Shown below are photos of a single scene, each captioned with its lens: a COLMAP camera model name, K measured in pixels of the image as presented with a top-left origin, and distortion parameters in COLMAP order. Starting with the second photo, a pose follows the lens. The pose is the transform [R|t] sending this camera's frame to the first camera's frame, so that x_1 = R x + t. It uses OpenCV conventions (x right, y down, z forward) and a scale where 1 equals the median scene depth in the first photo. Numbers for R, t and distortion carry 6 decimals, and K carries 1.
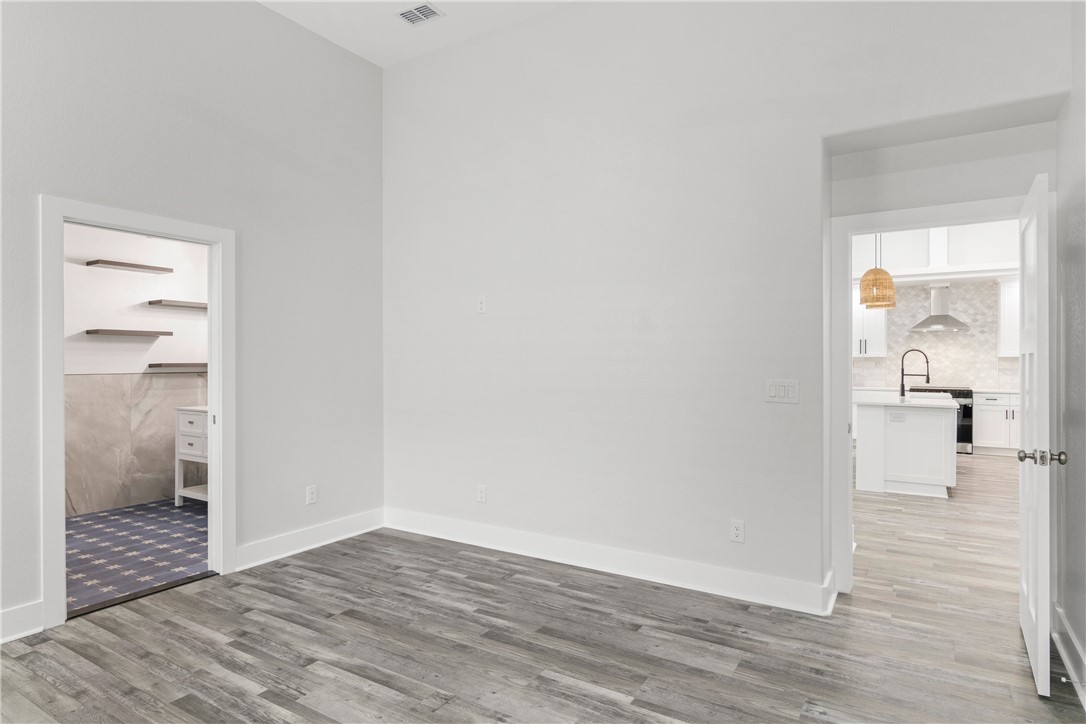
lens RADIAL K [[609.5, 0, 545.7], [0, 609.5, 361.5], [0, 0, 1]] dist [-0.006752, 0.003931]
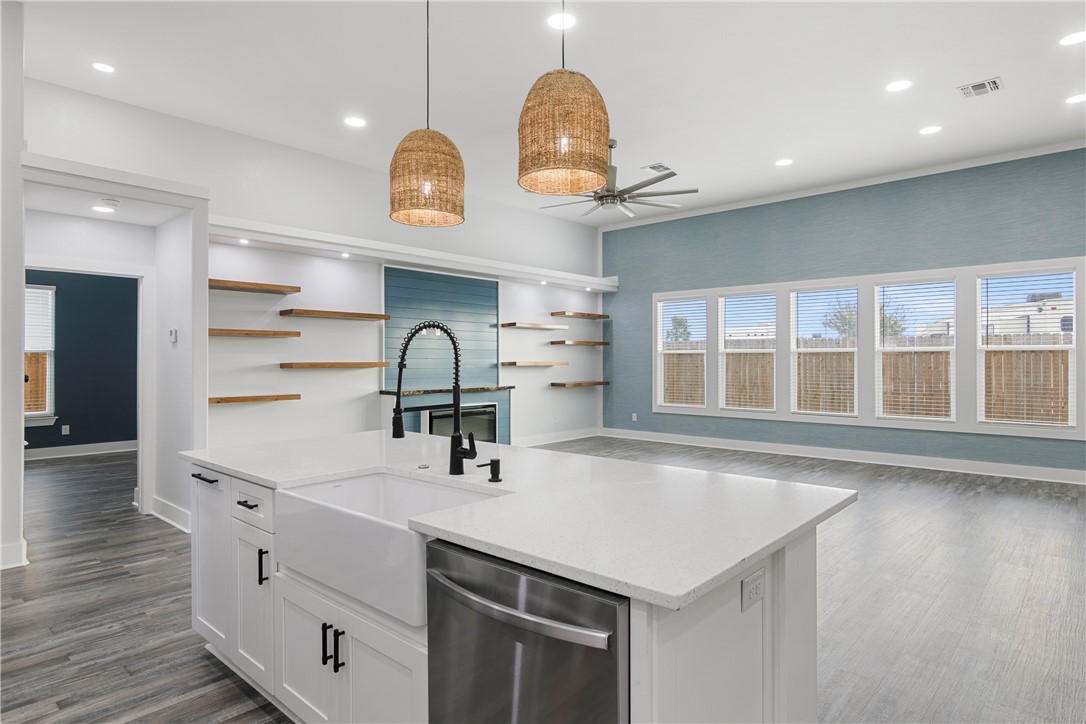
lens RADIAL K [[609.5, 0, 544.9], [0, 609.5, 356.7], [0, 0, 1]] dist [-0.006752, 0.003931]
pose [[-0.168483, -0.006756, -0.985681, 0.700645], [0.001113, 0.999975, -0.007044, -0.000748], [0.985704, -0.002284, -0.168471, 0.863796]]
